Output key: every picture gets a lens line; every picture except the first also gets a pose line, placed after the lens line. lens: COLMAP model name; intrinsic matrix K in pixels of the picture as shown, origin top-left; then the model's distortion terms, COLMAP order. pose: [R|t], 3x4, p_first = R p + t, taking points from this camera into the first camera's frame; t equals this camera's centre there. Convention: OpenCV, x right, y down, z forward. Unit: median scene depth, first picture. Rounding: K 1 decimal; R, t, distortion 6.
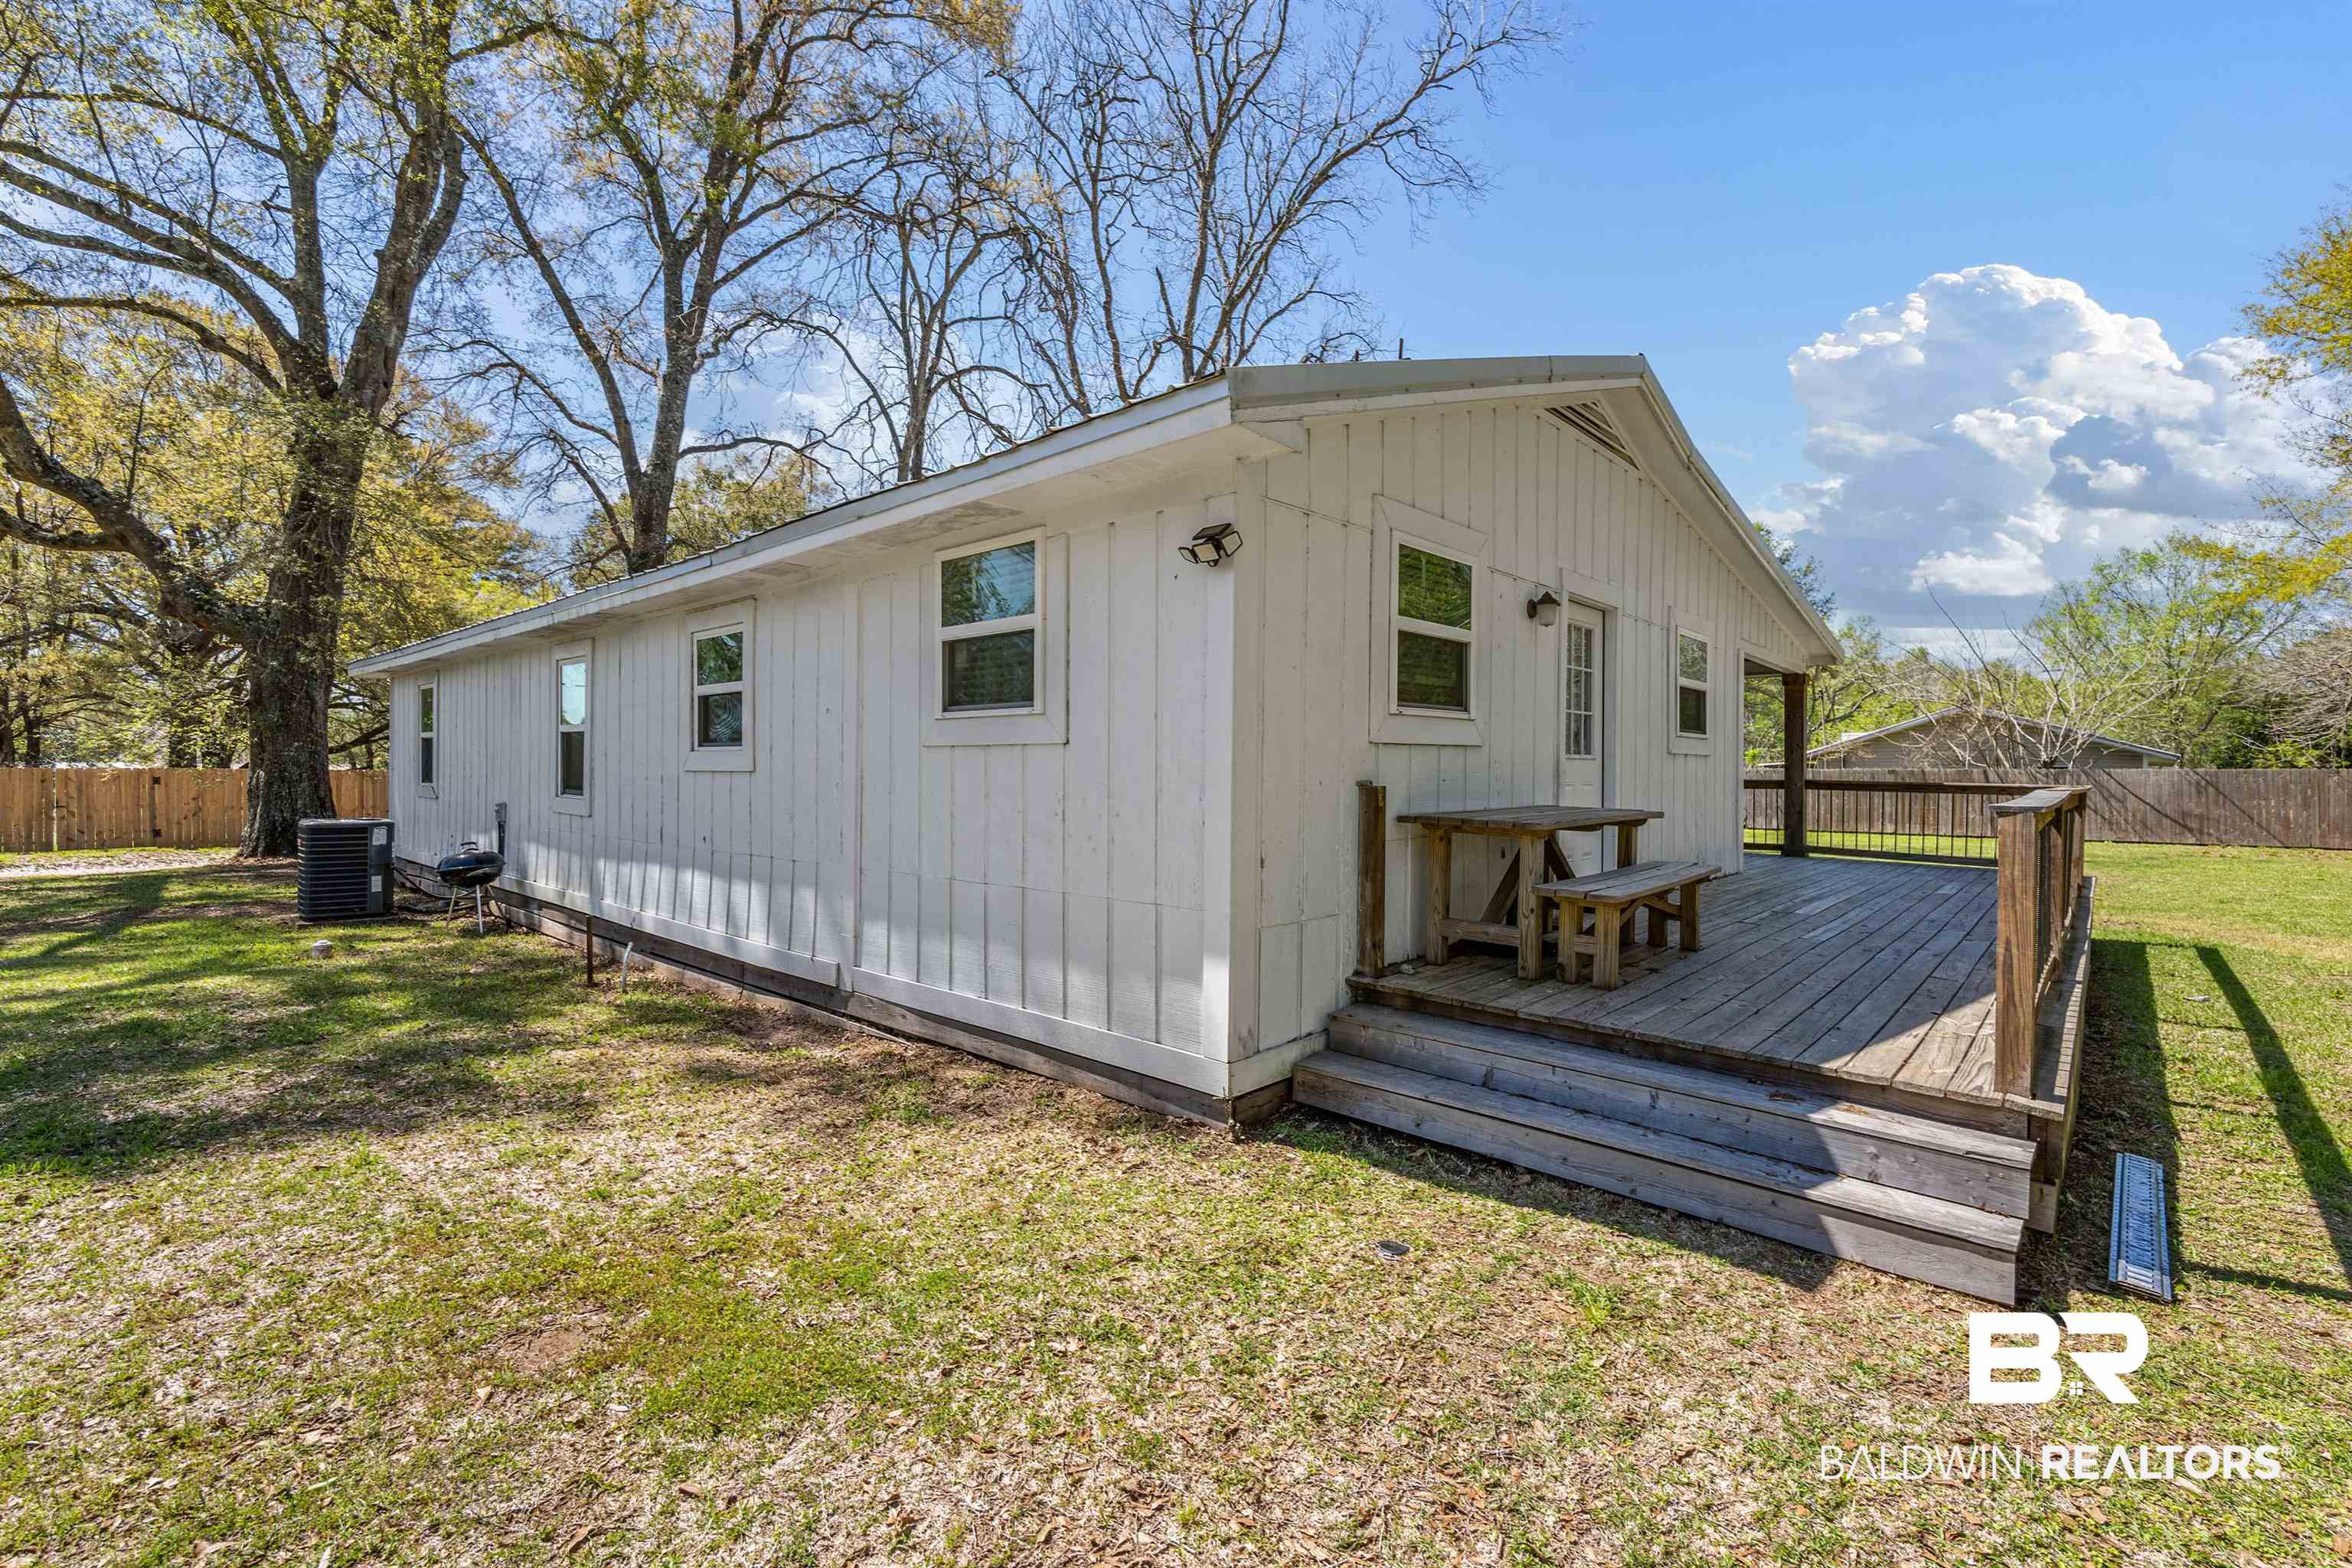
lens RADIAL K [[1036.6, 0, 1190.5], [0, 1036.6, 769.3], [0, 0, 1]] dist [0.000074, 0.001882]
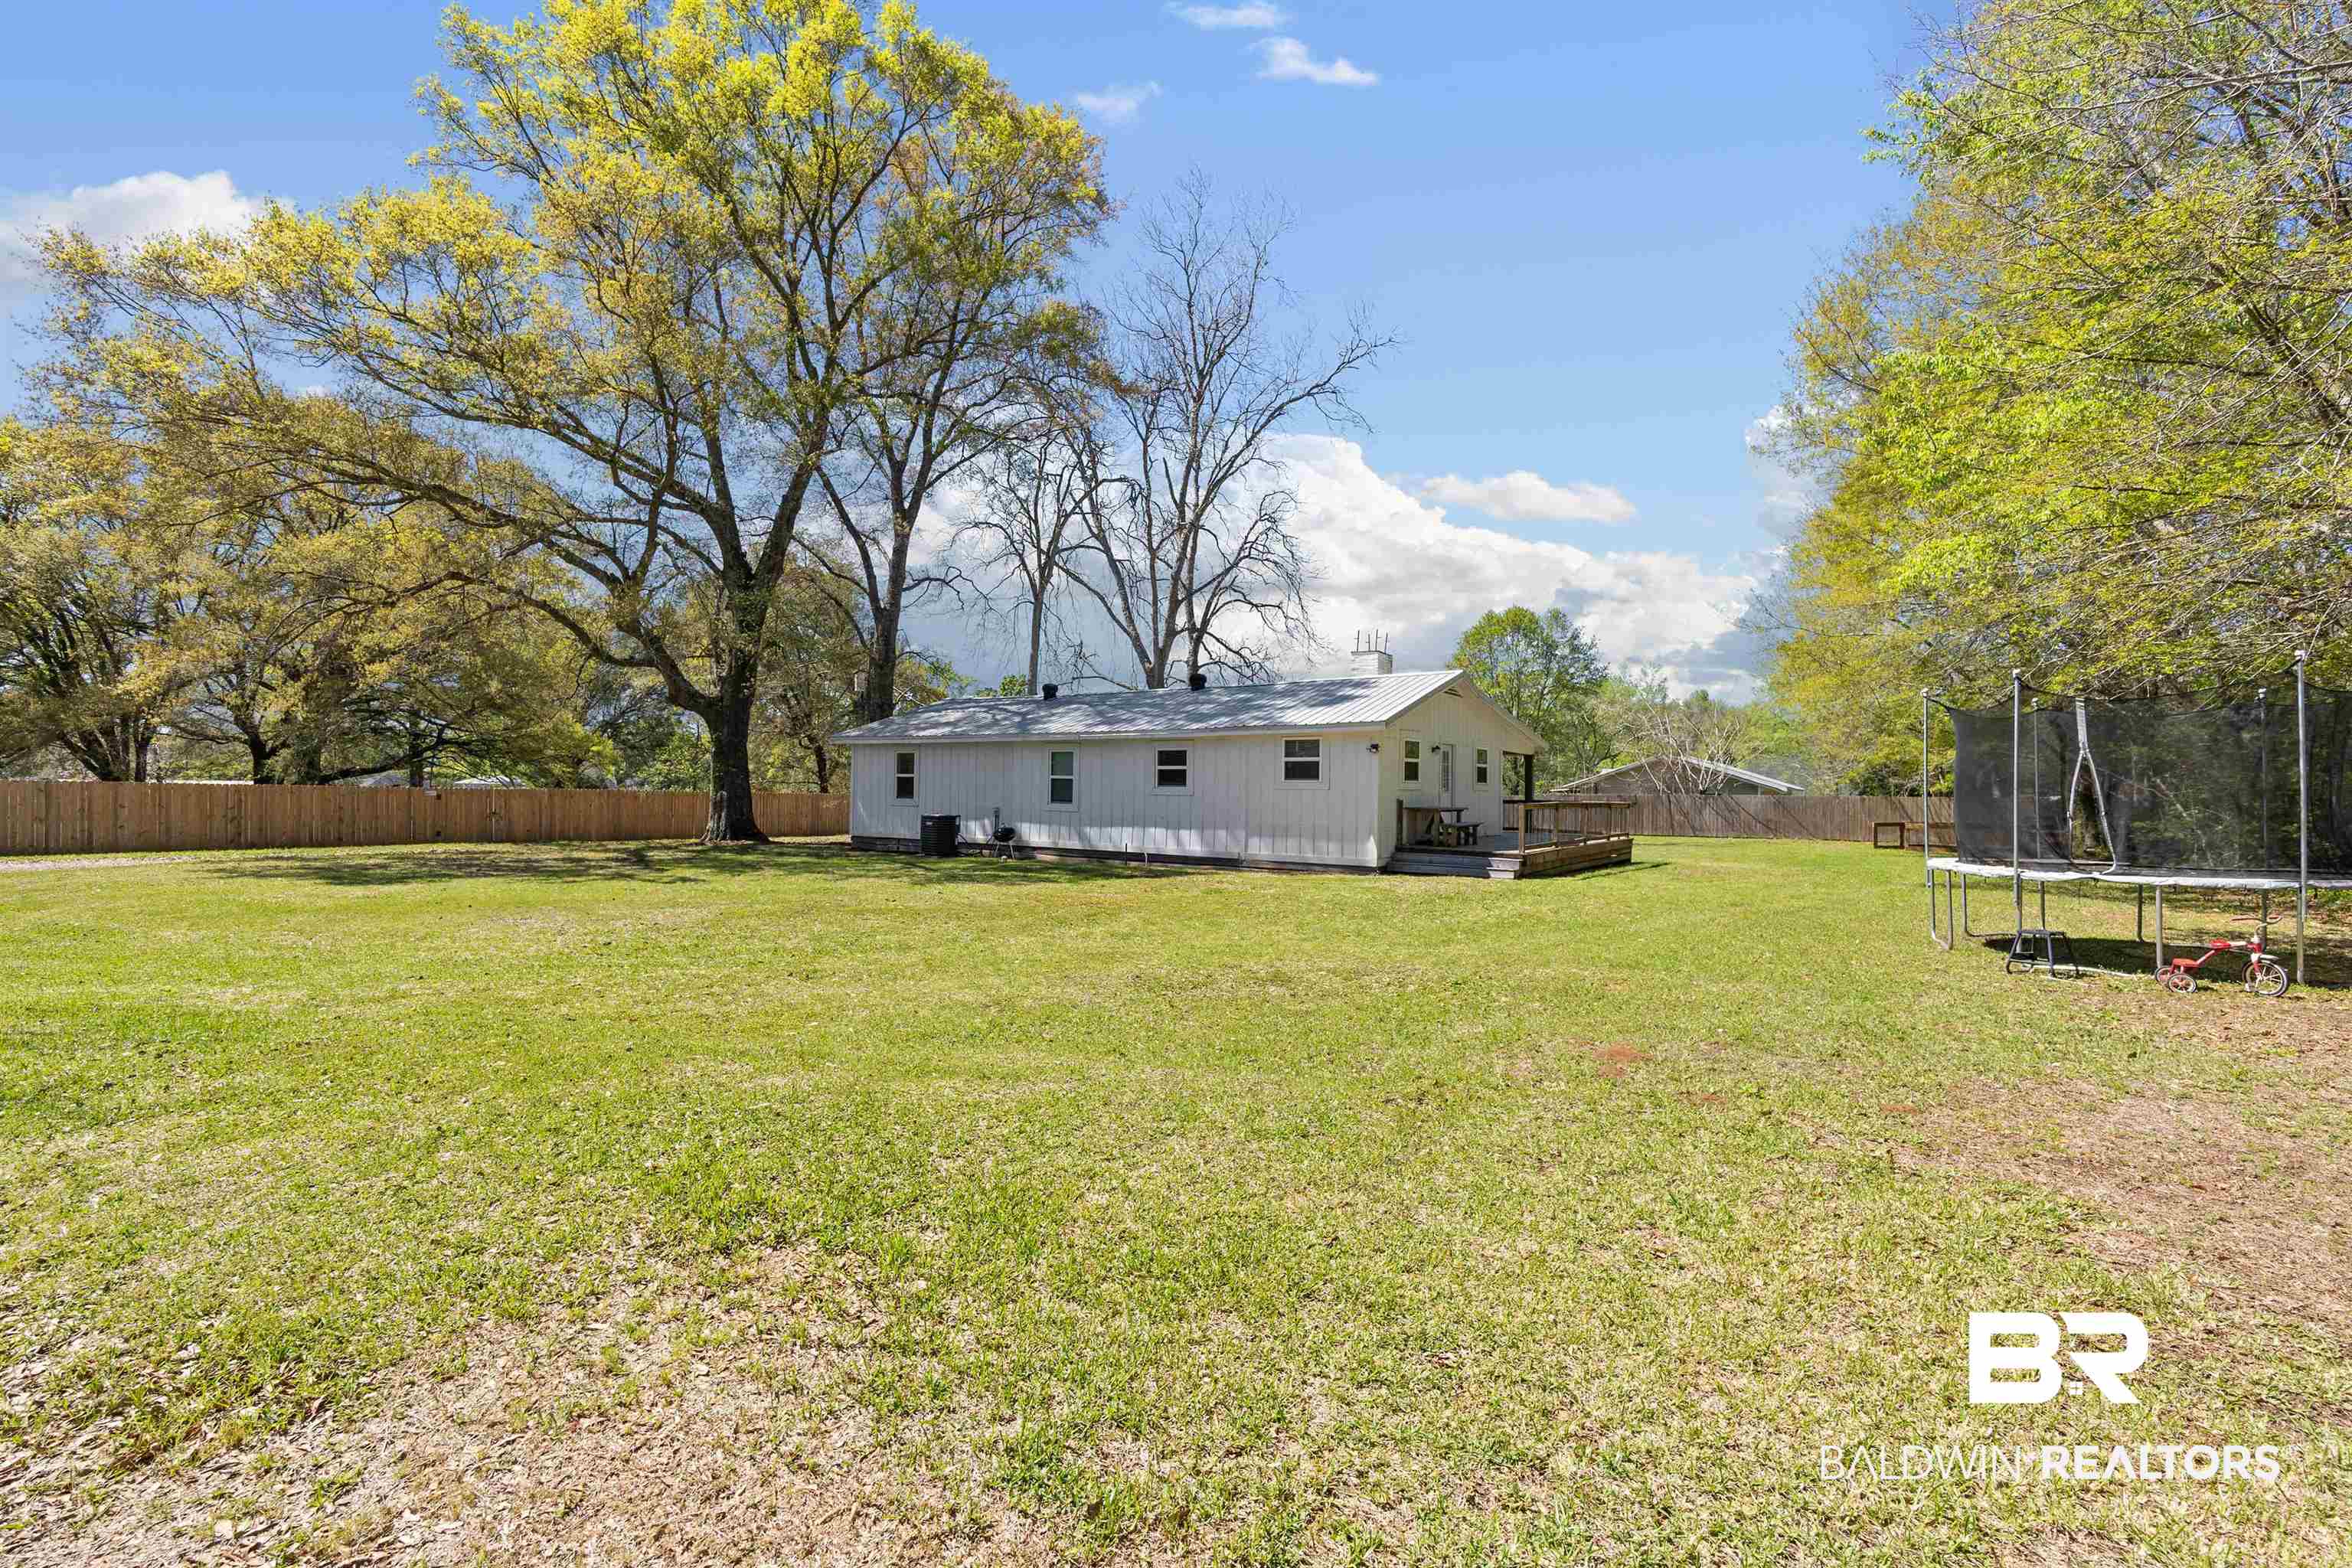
lens RADIAL K [[1036.6, 0, 1164.0], [0, 1036.6, 785.4], [0, 0, 1]] dist [0.000074, 0.001882]
pose [[0.993460, 0.004041, 0.114113, -0.957037], [-0.003509, 0.999982, -0.004868, -0.013235], [-0.114131, 0.004436, 0.993456, -2.337776]]
